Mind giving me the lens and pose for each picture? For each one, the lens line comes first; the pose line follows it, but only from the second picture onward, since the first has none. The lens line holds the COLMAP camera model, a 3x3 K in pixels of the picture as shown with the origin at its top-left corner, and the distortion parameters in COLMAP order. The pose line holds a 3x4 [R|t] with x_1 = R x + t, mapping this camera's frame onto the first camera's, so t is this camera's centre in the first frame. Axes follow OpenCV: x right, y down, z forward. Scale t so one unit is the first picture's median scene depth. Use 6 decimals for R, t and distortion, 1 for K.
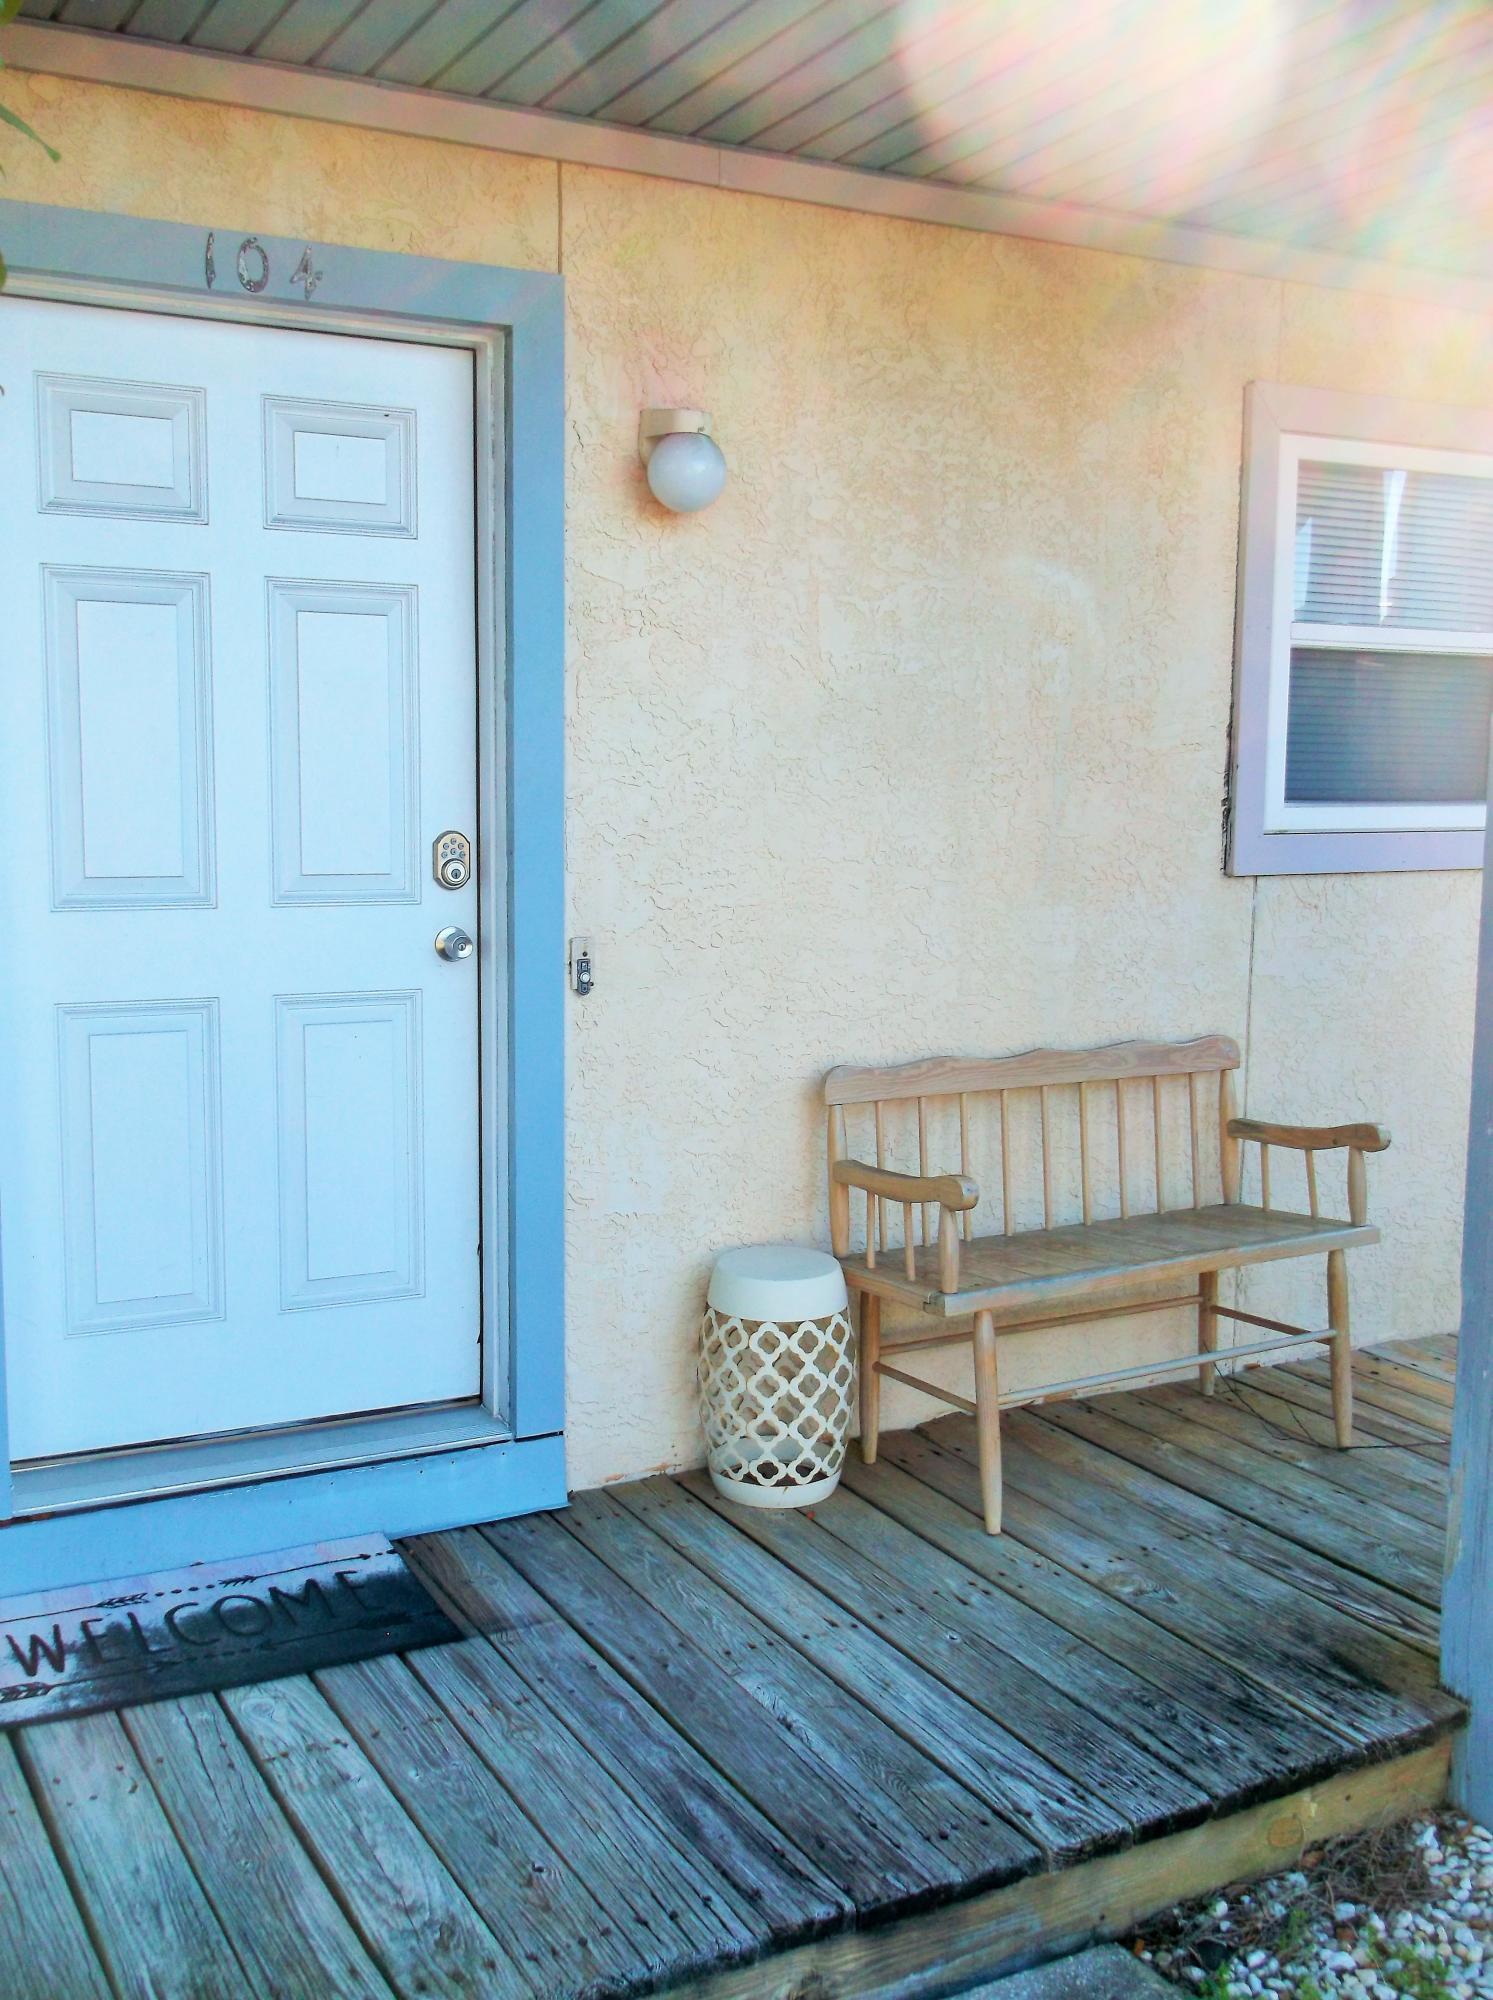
lens RADIAL K [[1958.2, 0, 746.3], [0, 1958.2, 1008.6], [0, 0, 1]] dist [0.004491, 0.000000]
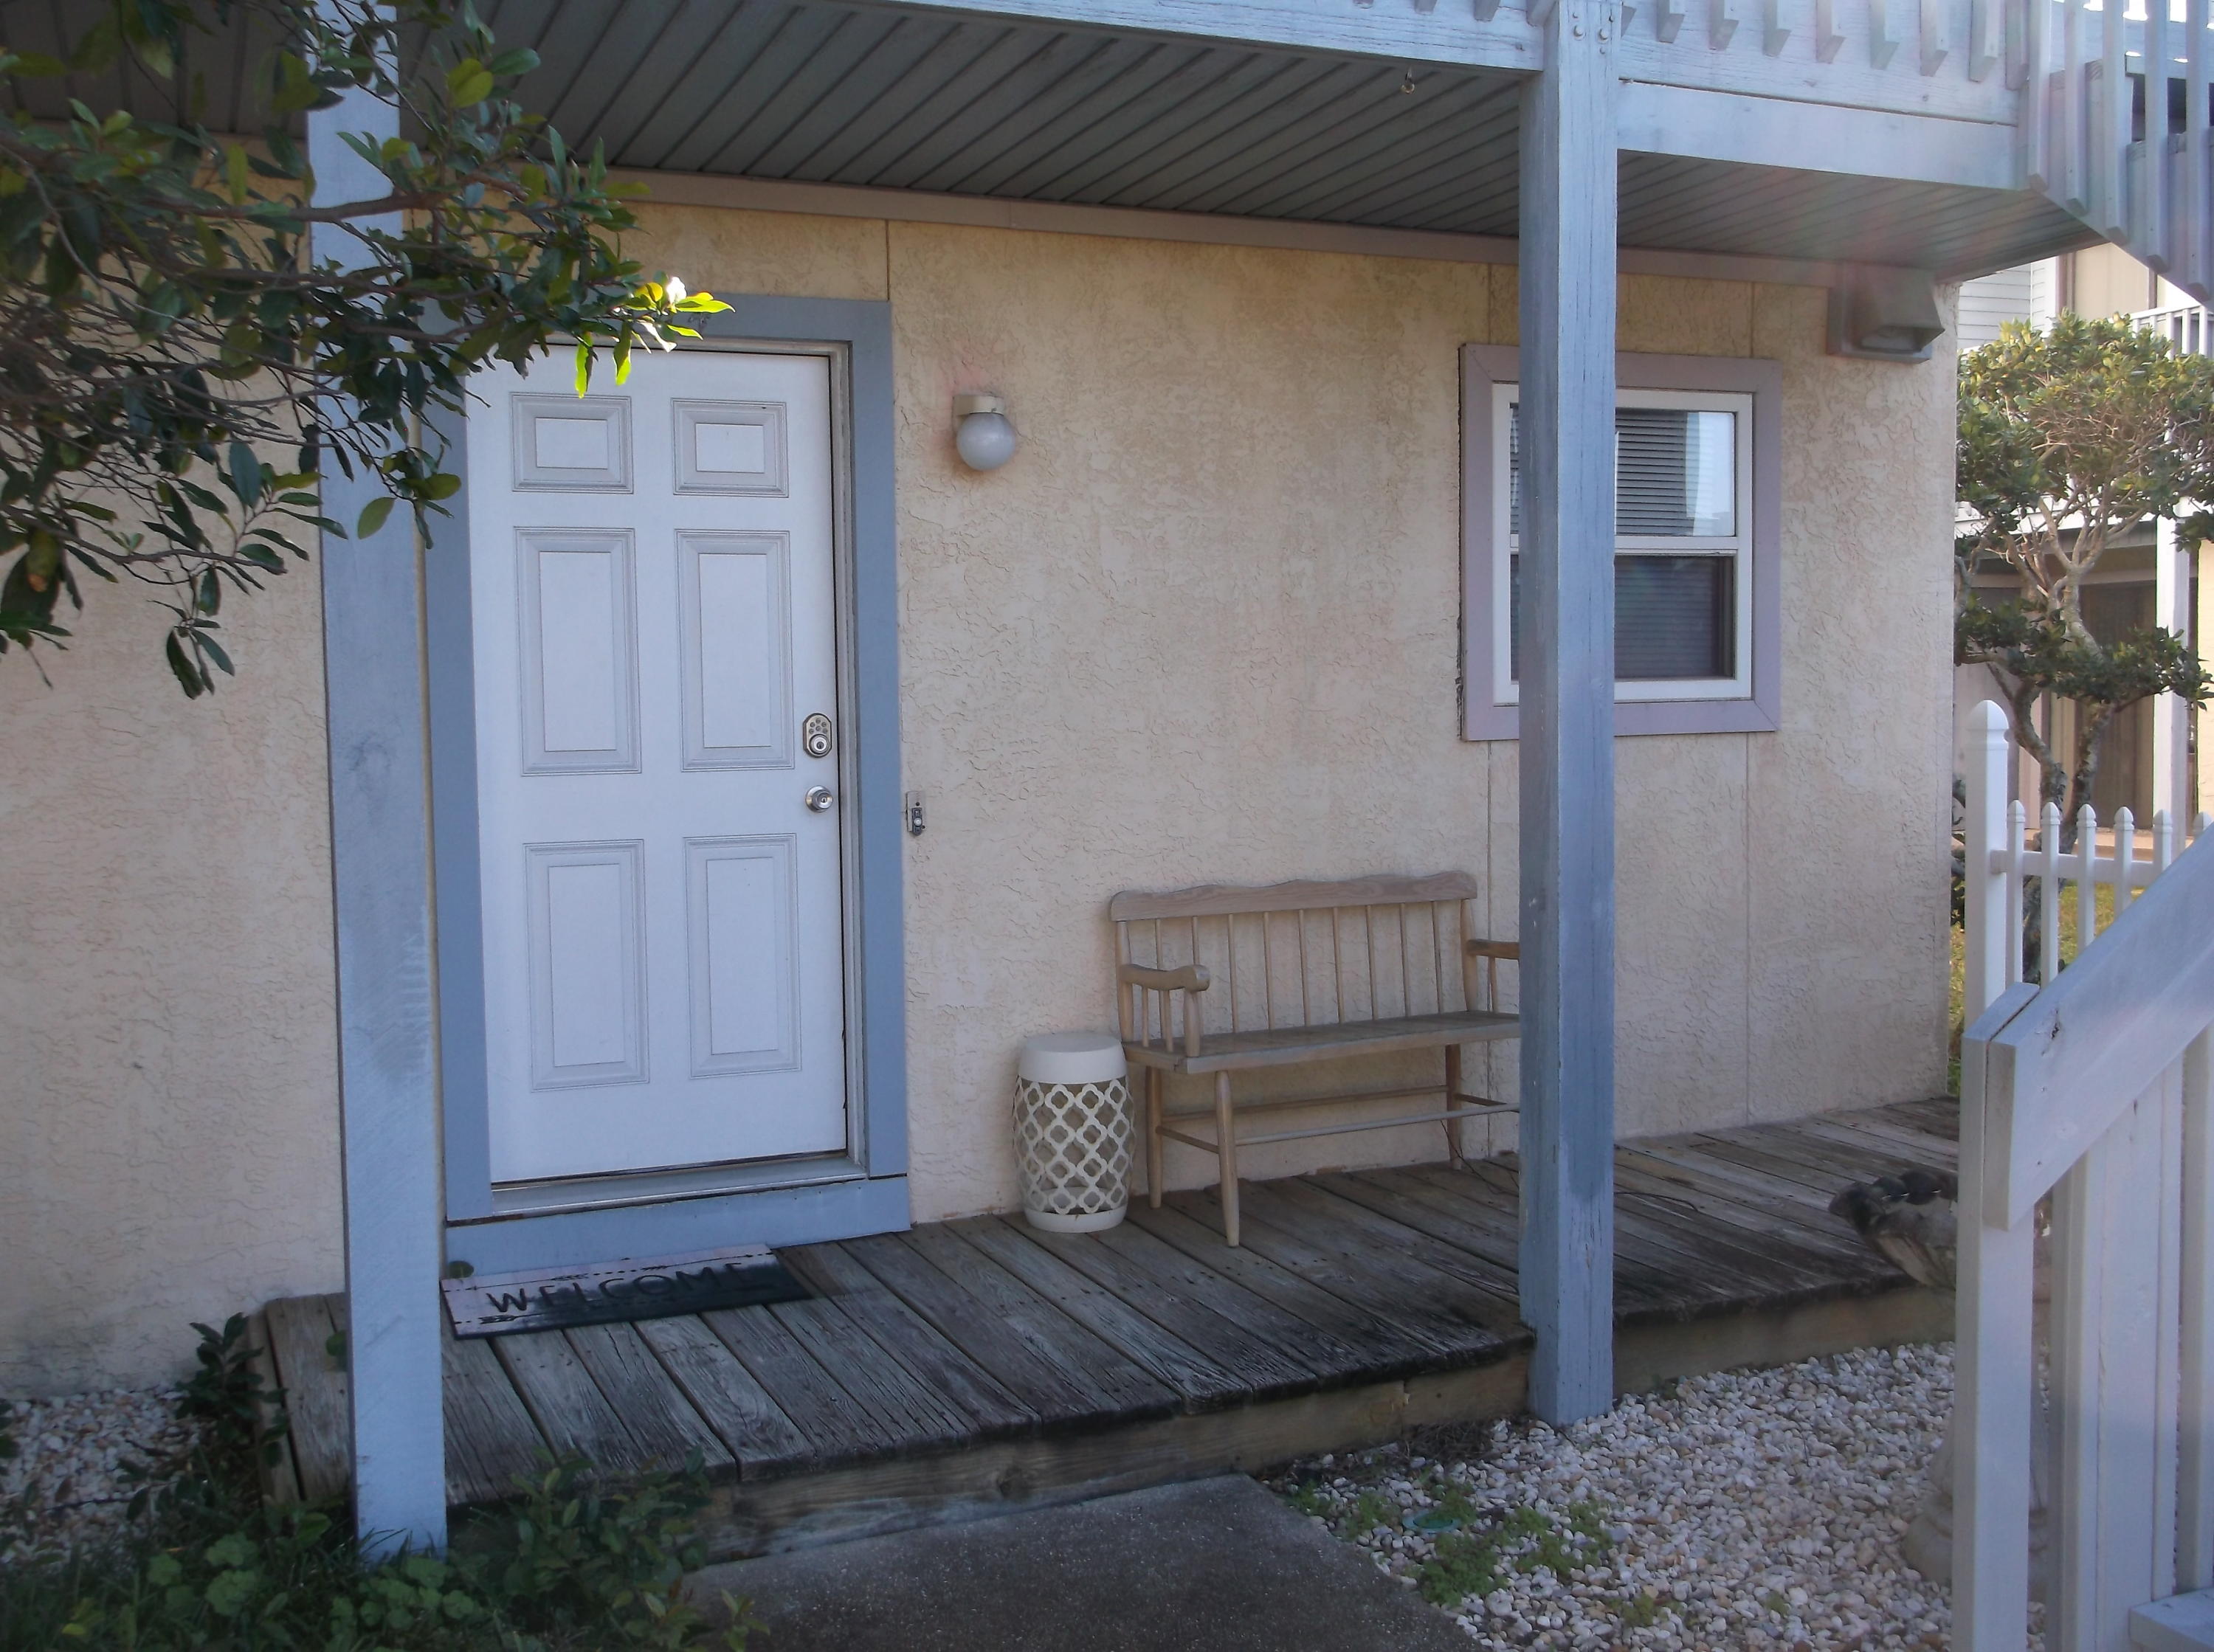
lens RADIAL K [[2167.5, 0, 1108.4], [0, 2167.5, 819.2], [0, 0, 1]] dist [0.004491, 0.000000]
pose [[0.995831, -0.018562, -0.089313, 0.178966], [0.013214, 0.998105, -0.060103, 0.072940], [0.090260, 0.058672, 0.994189, -0.443970]]
